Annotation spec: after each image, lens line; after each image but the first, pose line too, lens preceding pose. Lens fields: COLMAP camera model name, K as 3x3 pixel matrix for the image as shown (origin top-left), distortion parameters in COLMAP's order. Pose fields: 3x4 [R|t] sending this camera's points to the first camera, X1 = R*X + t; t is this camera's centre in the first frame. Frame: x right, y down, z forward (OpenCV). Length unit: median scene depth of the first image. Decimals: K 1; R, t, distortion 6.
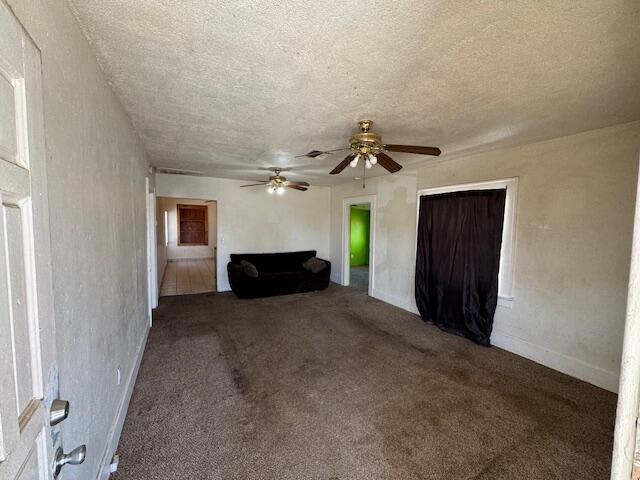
lens RADIAL K [[255.3, 0, 320.0], [0, 255.3, 240.0], [0, 0, 1]] dist [-0.001174, 0.000091]
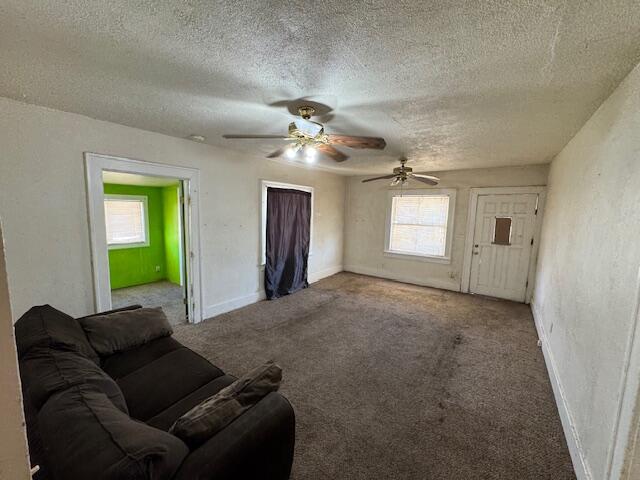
lens RADIAL K [[255.3, 0, 320.0], [0, 255.3, 240.0], [0, 0, 1]] dist [-0.001174, 0.000091]
pose [[-0.414575, -0.135864, 0.899816, -0.874295], [0.036005, 0.985569, 0.165401, -0.161709], [-0.909303, 0.100969, -0.403700, 1.636907]]
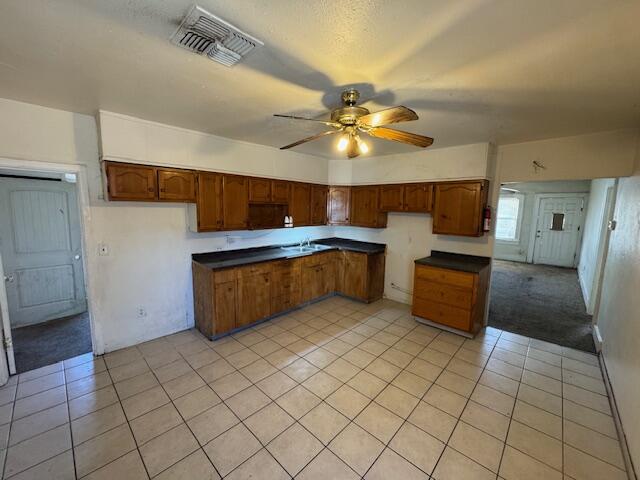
lens RADIAL K [[255.3, 0, 320.0], [0, 255.3, 240.0], [0, 0, 1]] dist [-0.001174, 0.000091]
pose [[-0.292743, -0.149647, 0.944408, -1.554734], [0.056746, 0.983218, 0.173387, -0.289670], [-0.954506, 0.104349, -0.279338, 2.798639]]
